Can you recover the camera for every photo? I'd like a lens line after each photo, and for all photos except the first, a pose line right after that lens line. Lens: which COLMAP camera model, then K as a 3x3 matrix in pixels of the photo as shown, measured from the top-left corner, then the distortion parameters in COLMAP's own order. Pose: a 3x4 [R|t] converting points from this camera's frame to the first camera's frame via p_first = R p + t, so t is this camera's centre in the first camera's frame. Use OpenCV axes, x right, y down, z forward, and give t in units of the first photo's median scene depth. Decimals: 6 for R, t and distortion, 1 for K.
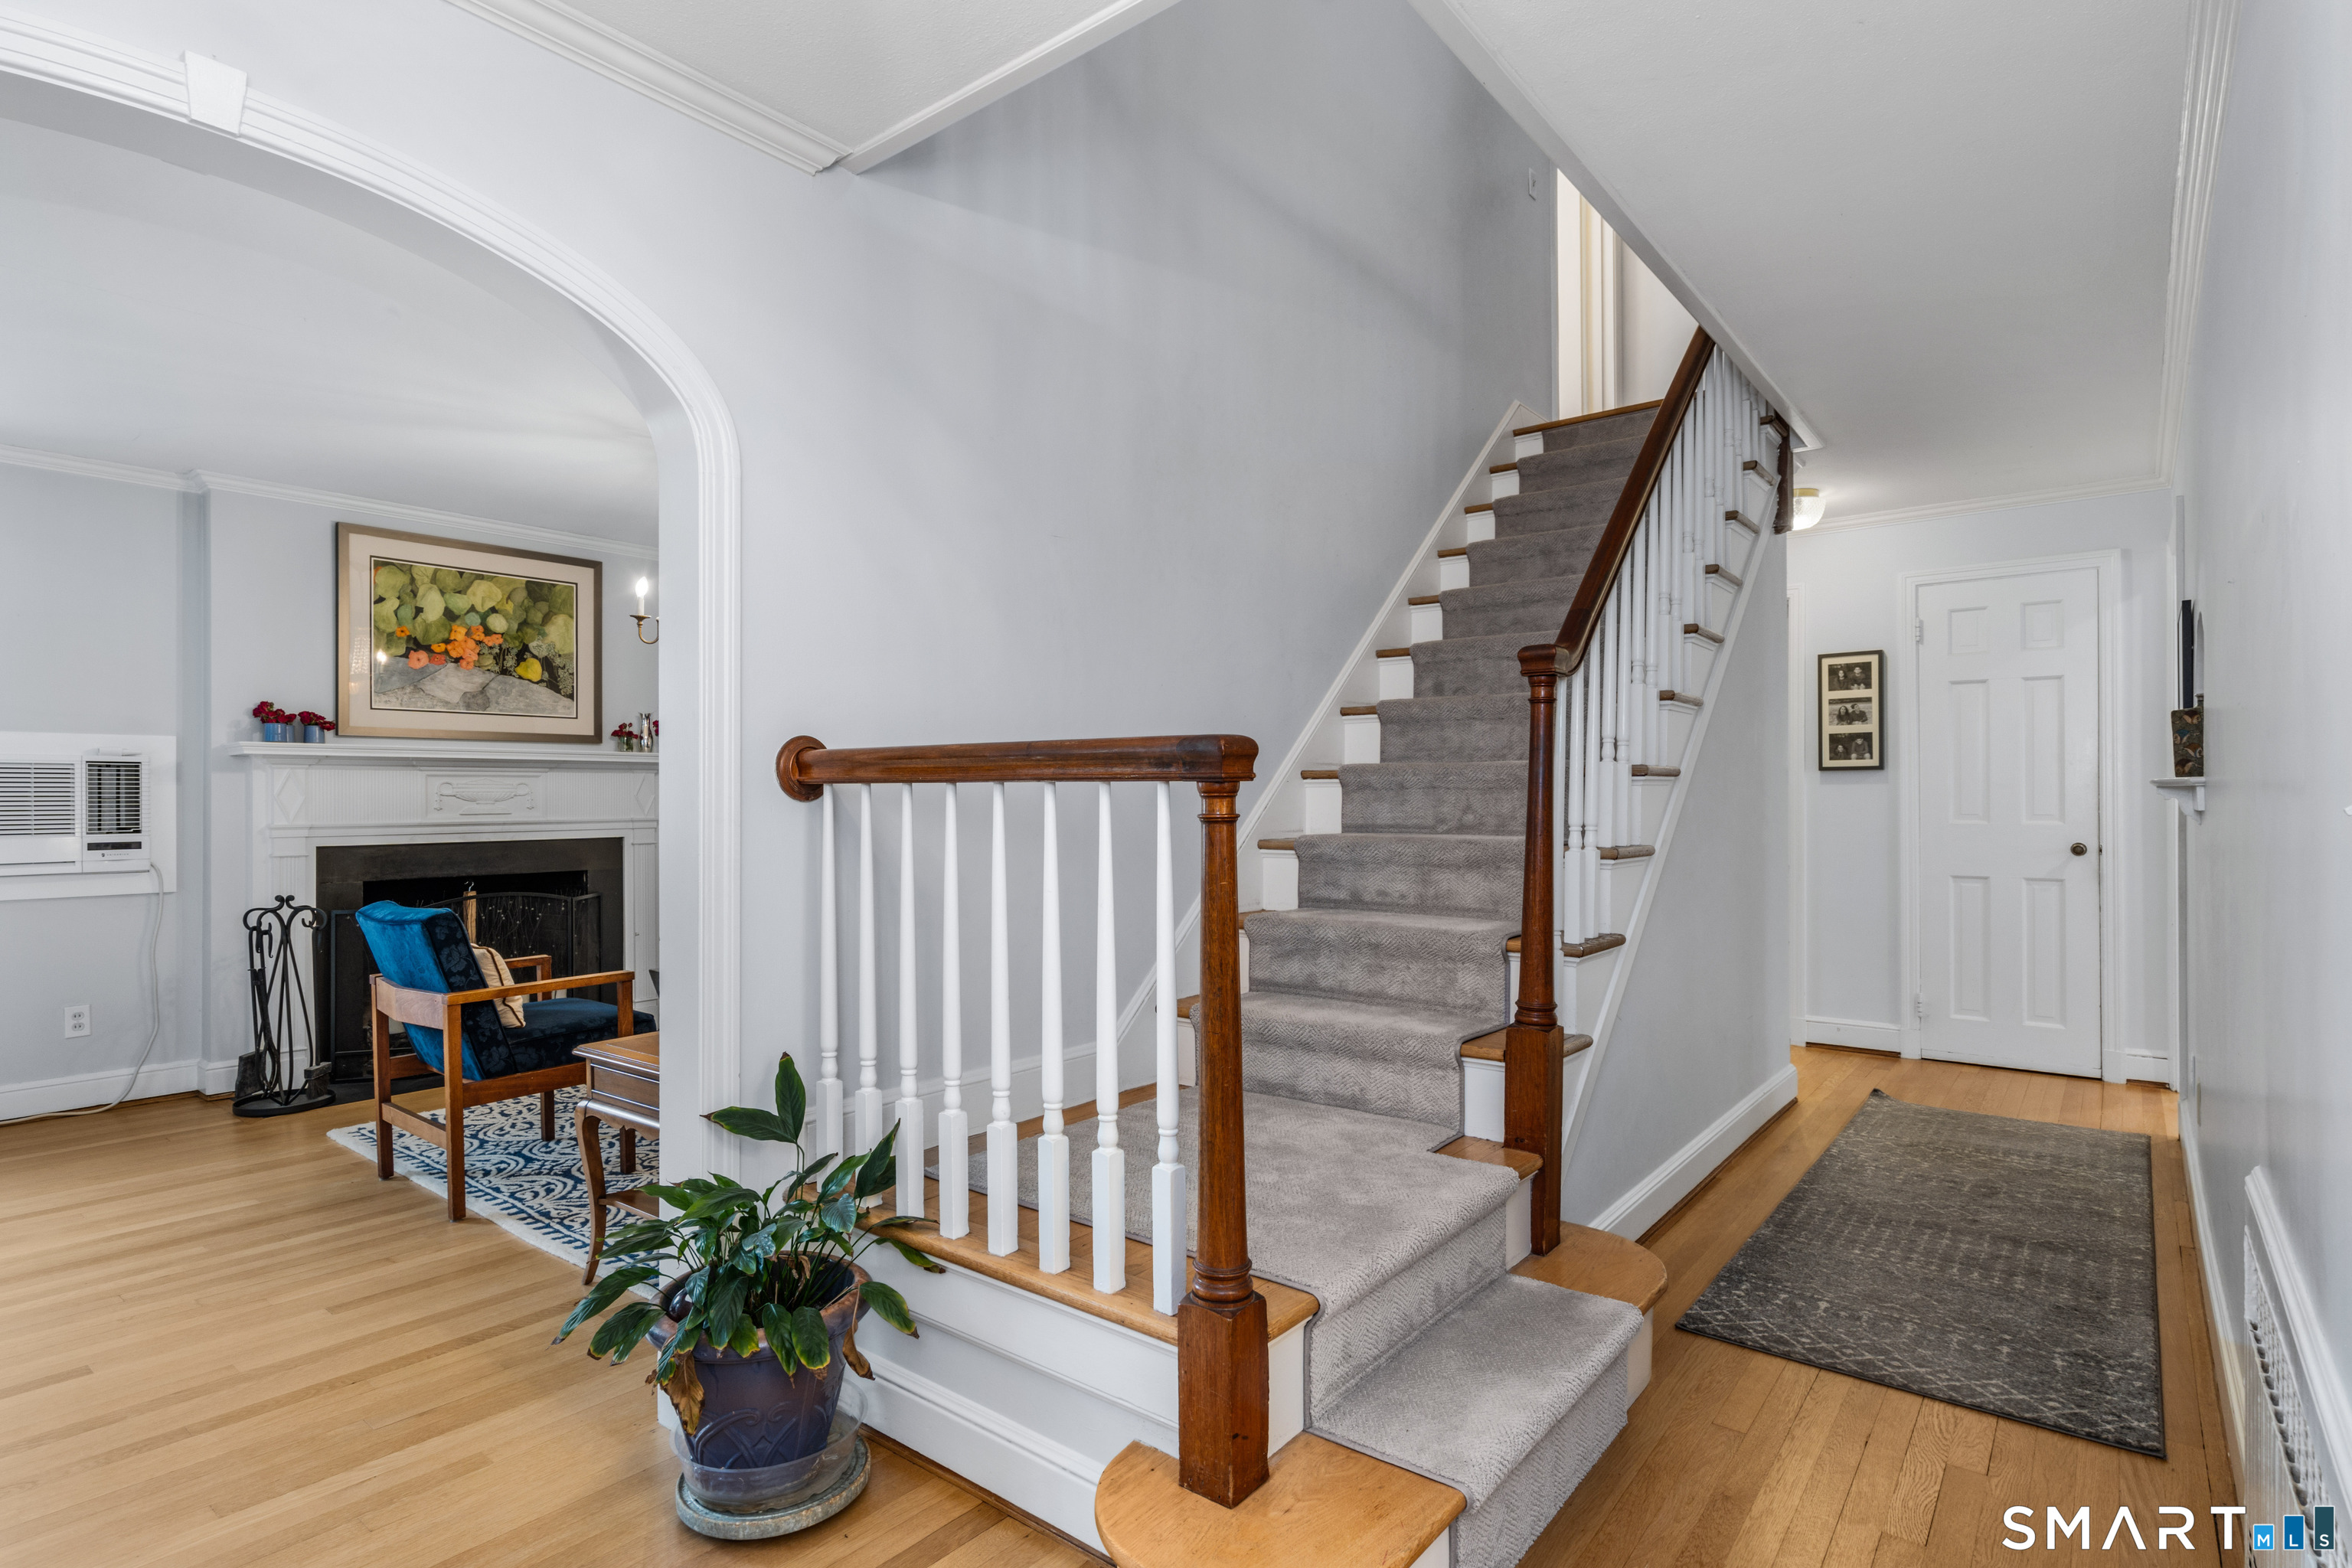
lens RADIAL K [[1211.9, 0, 1164.4], [0, 1211.9, 795.2], [0, 0, 1]] dist [0.002756, 0.000107]
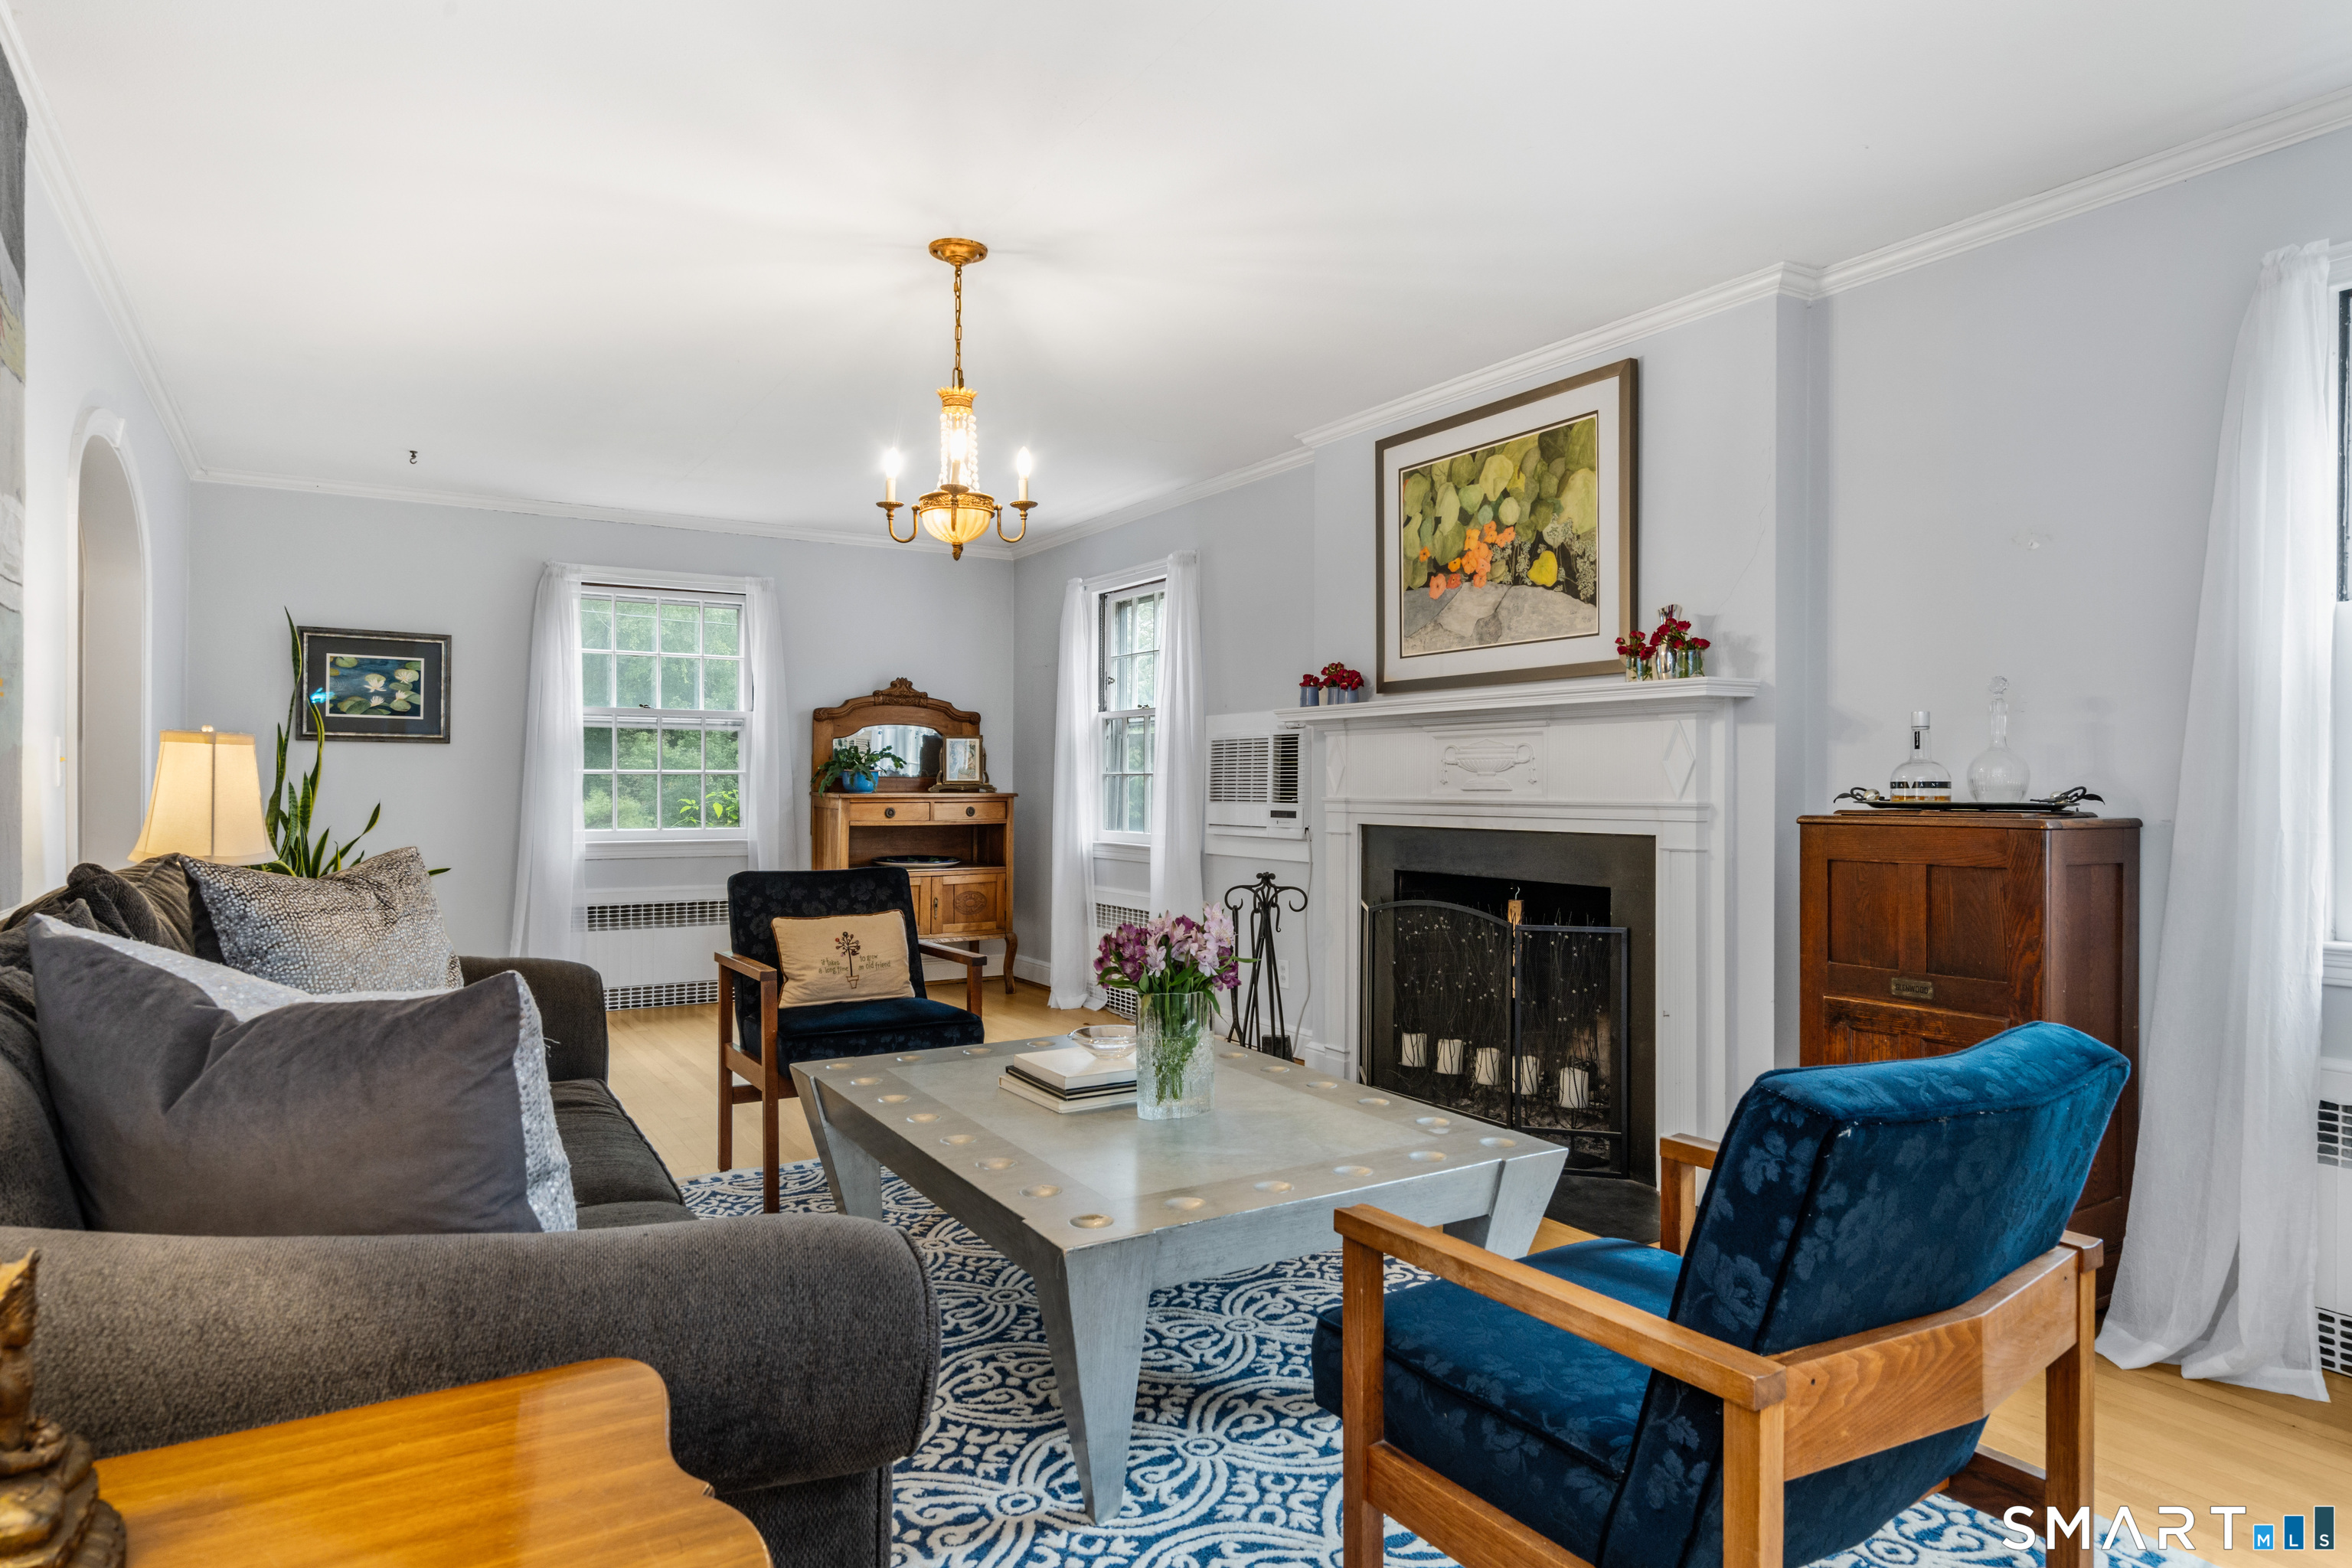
lens RADIAL K [[1372.1, 0, 1175.5], [0, 1372.1, 787.6], [0, 0, 1]] dist [0.000502, 0.000075]
pose [[-0.336435, 0.008522, -0.941668, 0.246504], [0.003191, 0.999964, 0.007909, 0.007332], [0.941701, -0.000344, -0.336450, 1.099148]]
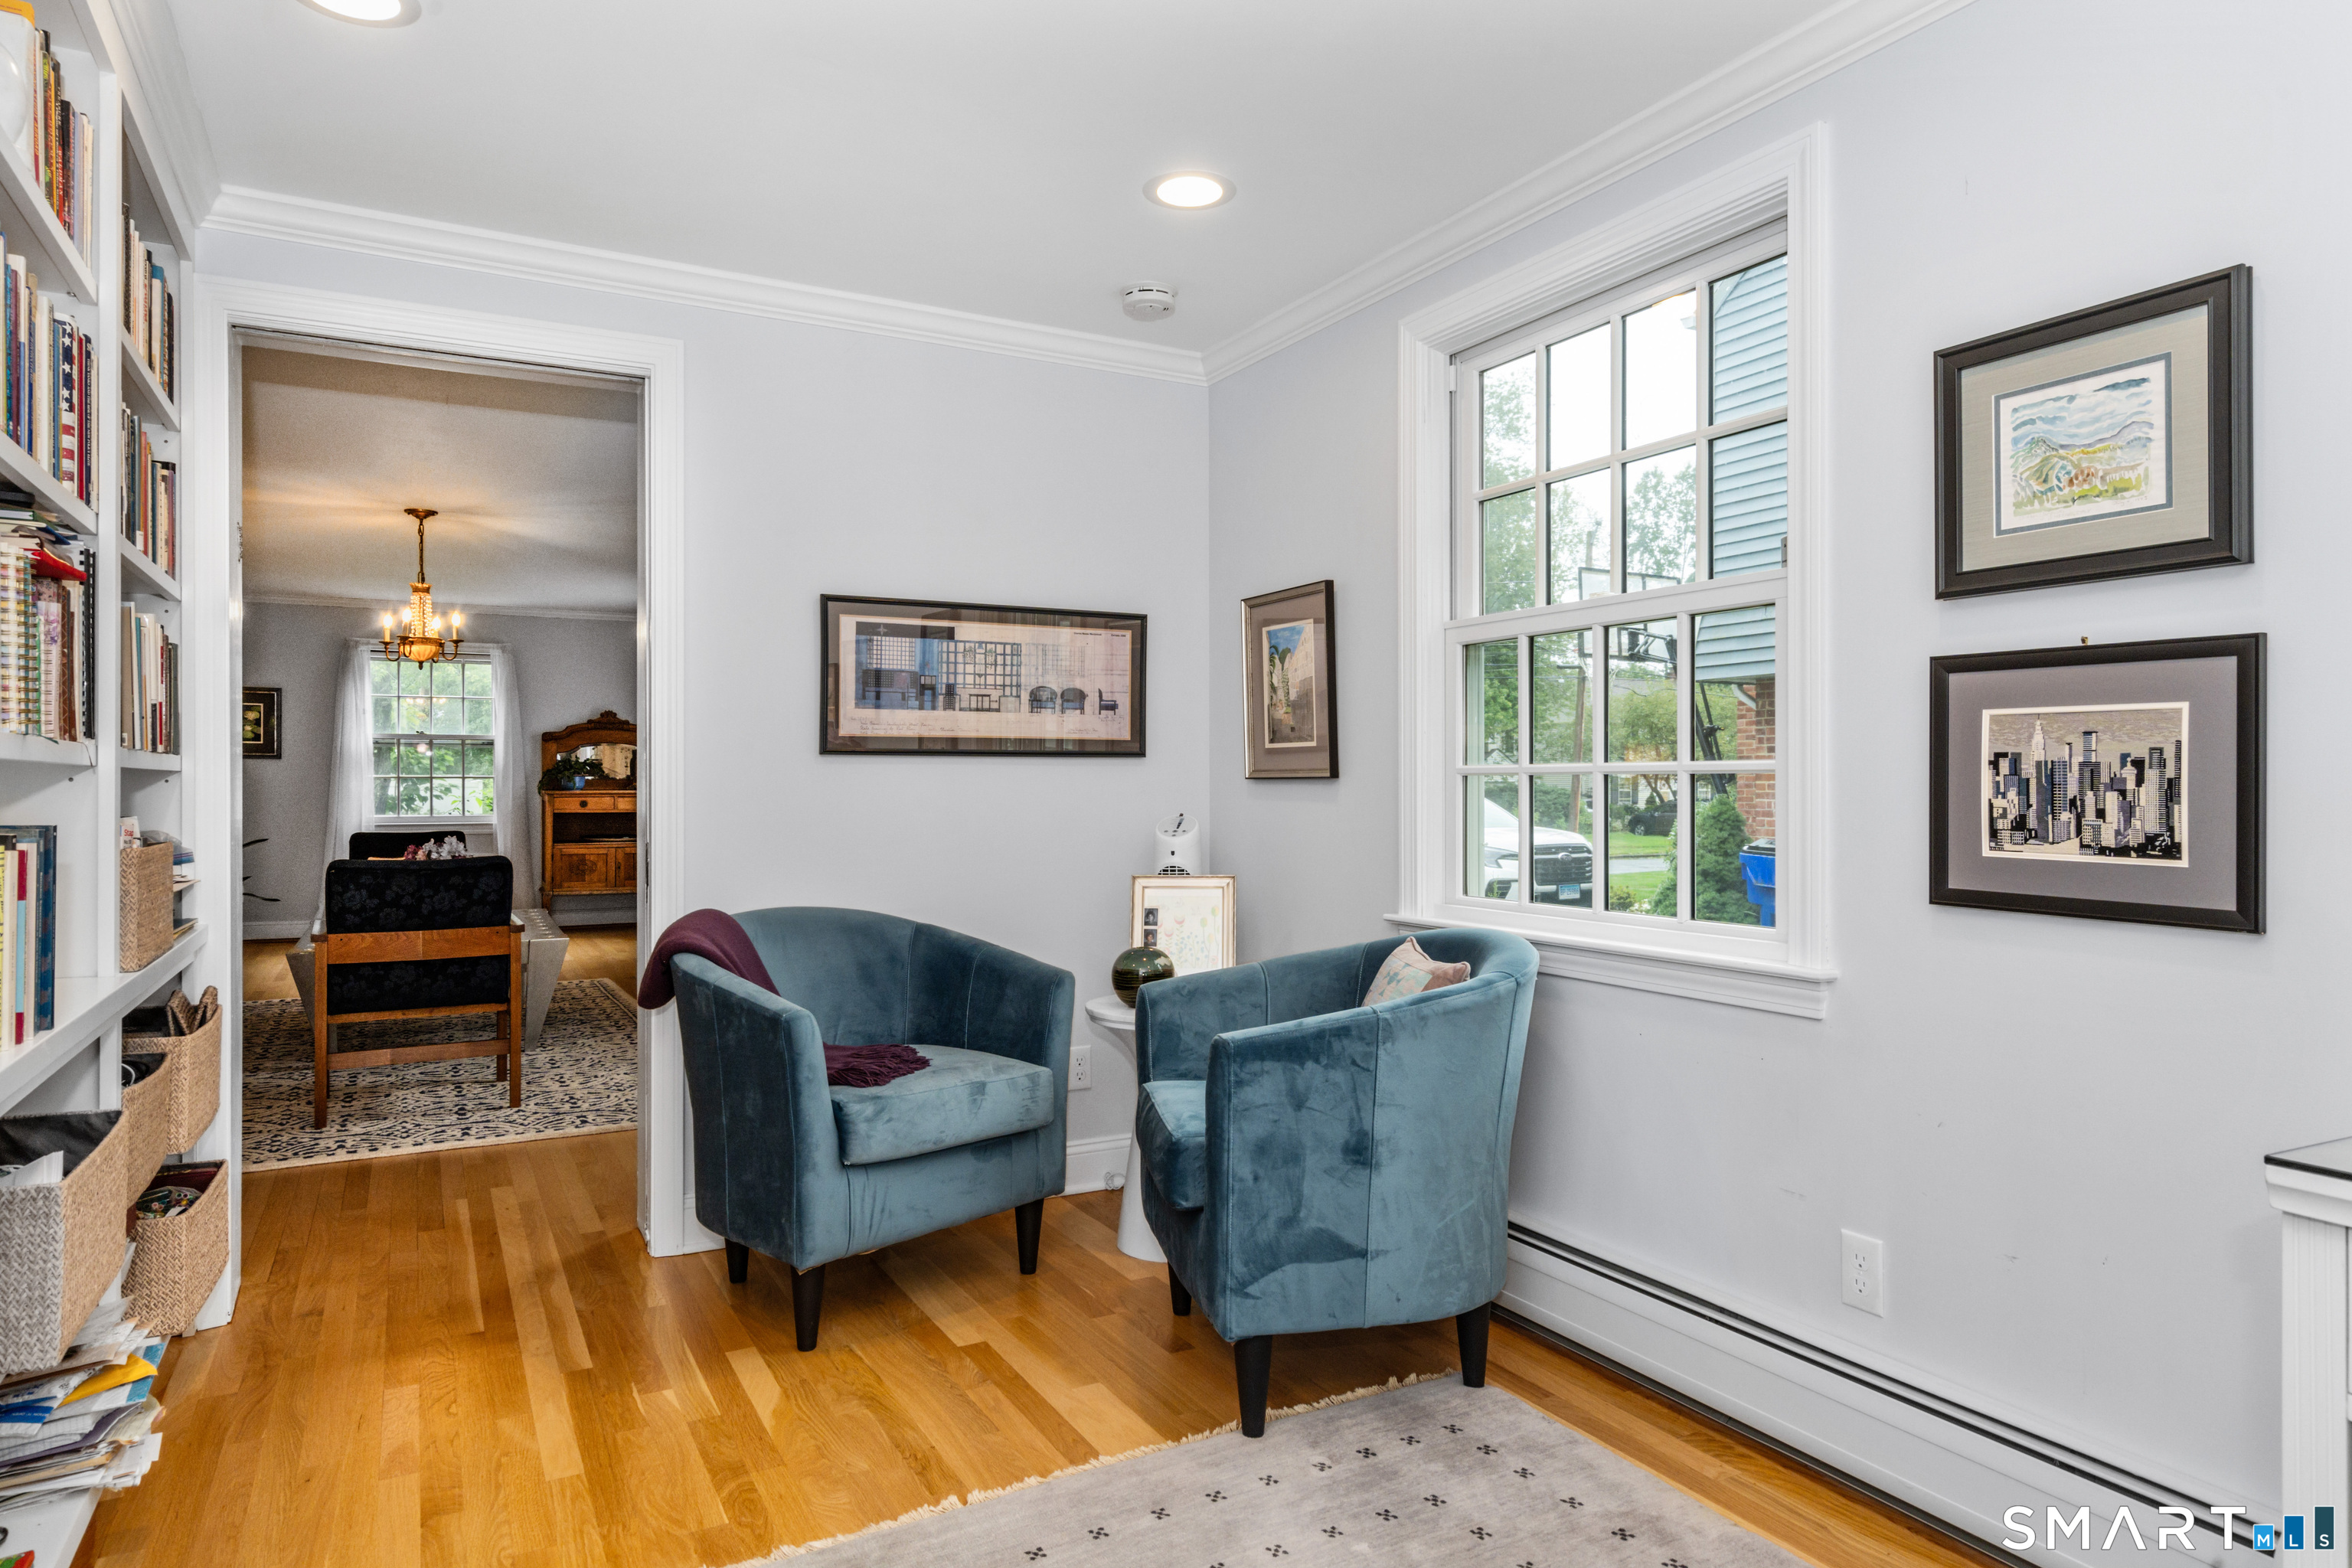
lens RADIAL K [[1389.9, 0, 1176.2], [0, 1389.9, 785.8], [0, 0, 1]] dist [-0.003034, -0.000806]
pose [[-0.377205, 0.010661, -0.926069, 0.426180], [0.008698, 0.999930, 0.007969, 0.007341], [0.926089, -0.005049, -0.377271, 1.516279]]
